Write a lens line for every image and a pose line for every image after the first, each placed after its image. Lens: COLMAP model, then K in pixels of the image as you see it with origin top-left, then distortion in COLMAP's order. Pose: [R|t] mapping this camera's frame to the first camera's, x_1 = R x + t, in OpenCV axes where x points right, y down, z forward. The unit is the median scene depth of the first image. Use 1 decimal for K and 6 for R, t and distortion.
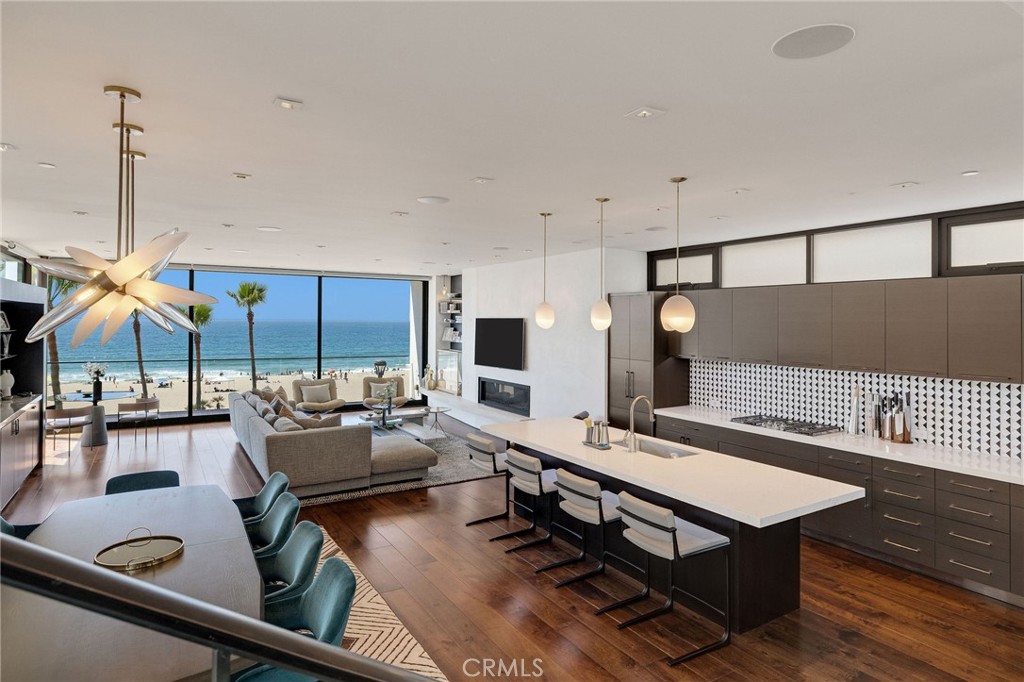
lens RADIAL K [[578.2, 0, 512.1], [0, 578.2, 316.9], [0, 0, 1]] dist [0.000295, 0.000255]
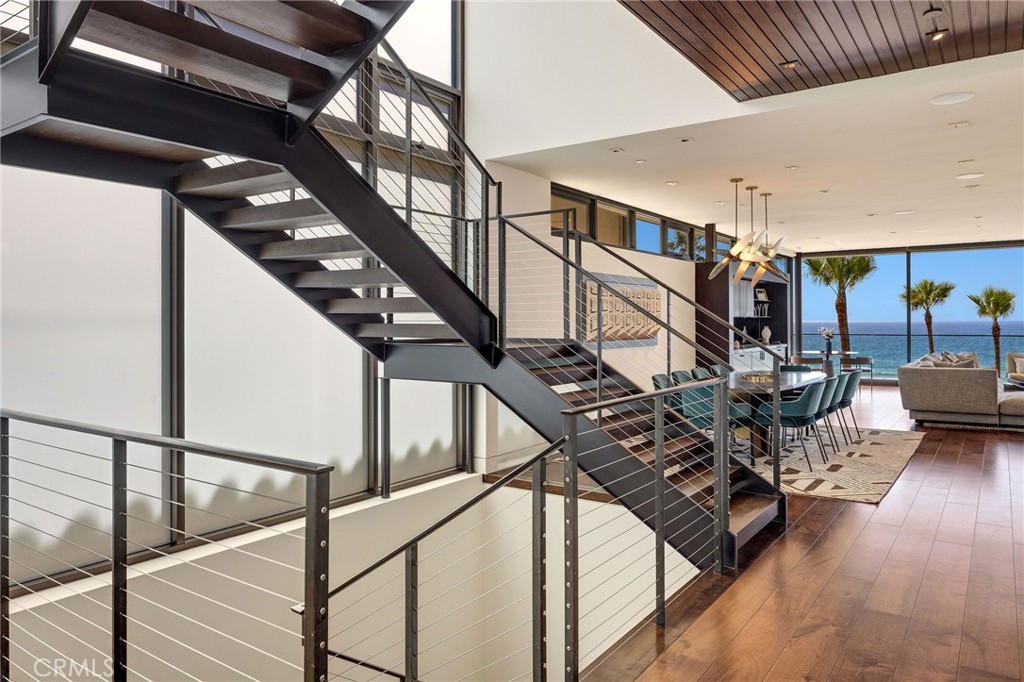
lens RADIAL K [[684.7, 0, 511.4], [0, 684.7, 321.4], [0, 0, 1]] dist [0.003067, 0.001335]
pose [[0.387897, -0.011101, -0.921636, 0.464620], [0.014661, 0.999875, -0.005872, 0.063735], [0.921586, -0.011234, 0.388012, -0.295500]]
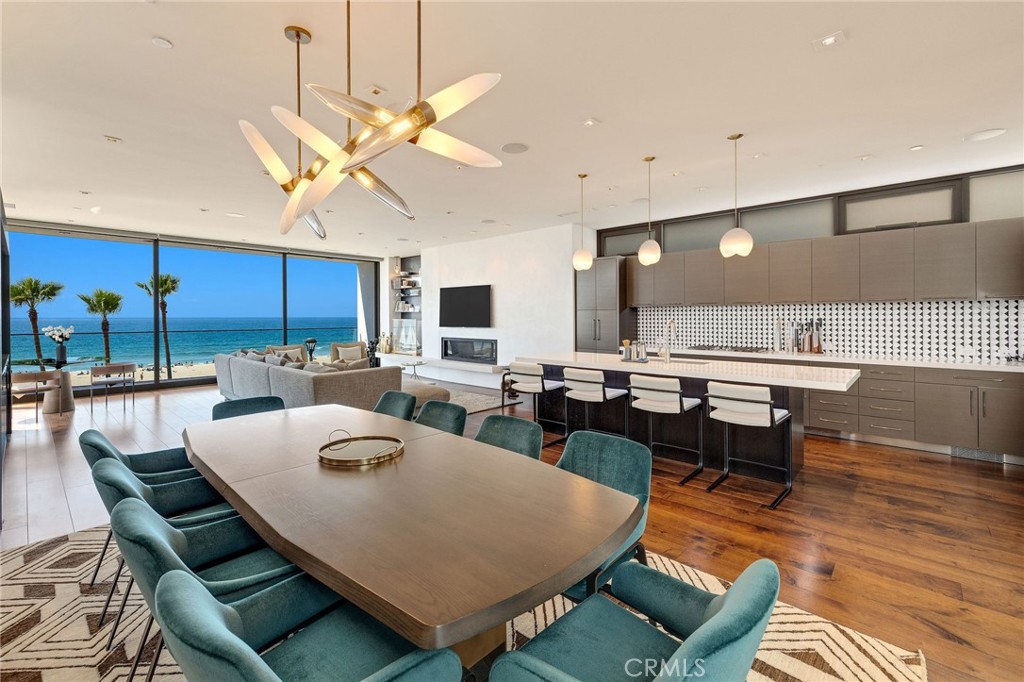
lens RADIAL K [[444.1, 0, 511.9], [0, 444.1, 319.4], [0, 0, 1]] dist [-0.000605, 0.000006]
pose [[0.962078, -0.012076, 0.272507, -0.198592], [0.007732, 0.999825, 0.017011, 0.061568], [-0.272665, -0.014259, 0.962003, 0.083561]]
